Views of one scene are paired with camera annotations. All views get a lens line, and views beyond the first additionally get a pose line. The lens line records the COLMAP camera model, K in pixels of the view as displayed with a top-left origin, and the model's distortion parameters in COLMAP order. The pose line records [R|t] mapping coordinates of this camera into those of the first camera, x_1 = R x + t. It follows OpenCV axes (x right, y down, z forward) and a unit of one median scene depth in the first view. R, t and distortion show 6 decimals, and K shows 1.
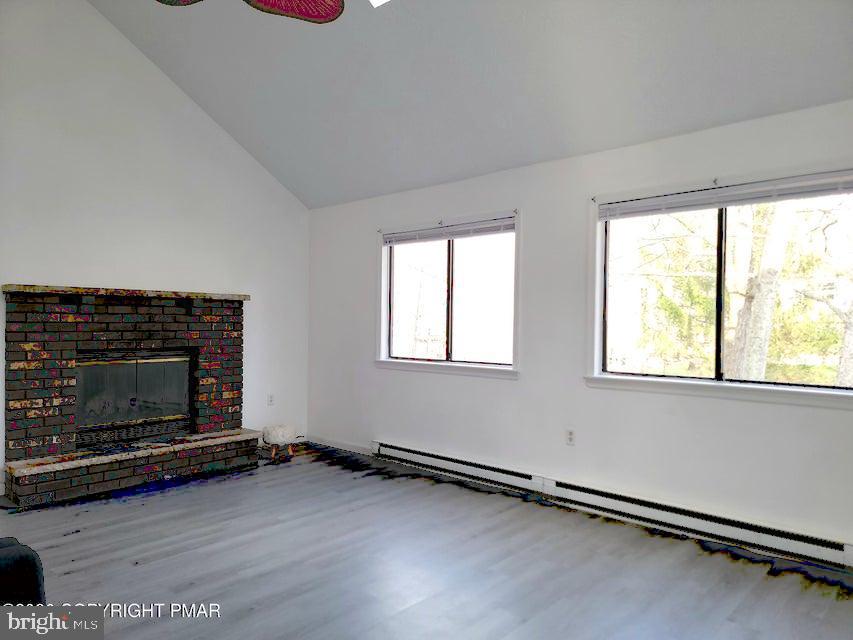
lens RADIAL K [[599.5, 0, 426.2], [0, 599.5, 319.1], [0, 0, 1]] dist [0.059223, -0.001157]
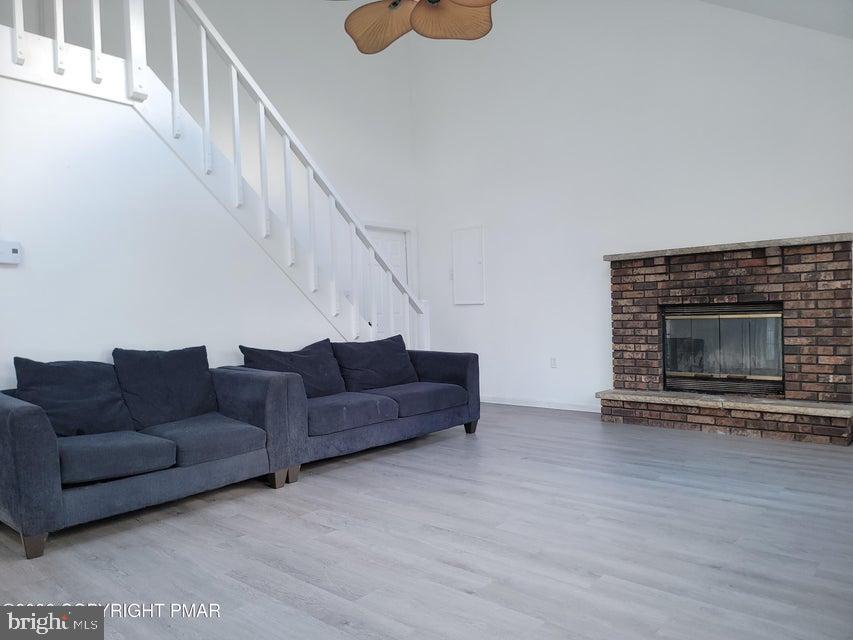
lens RADIAL K [[599.5, 0, 426.3], [0, 599.5, 323.6], [0, 0, 1]] dist [0.059223, -0.001157]
pose [[0.033193, 0.008031, -0.999417, 0.553827], [0.033732, 0.999389, 0.009152, 0.059083], [0.998880, -0.034016, 0.032902, 0.506941]]
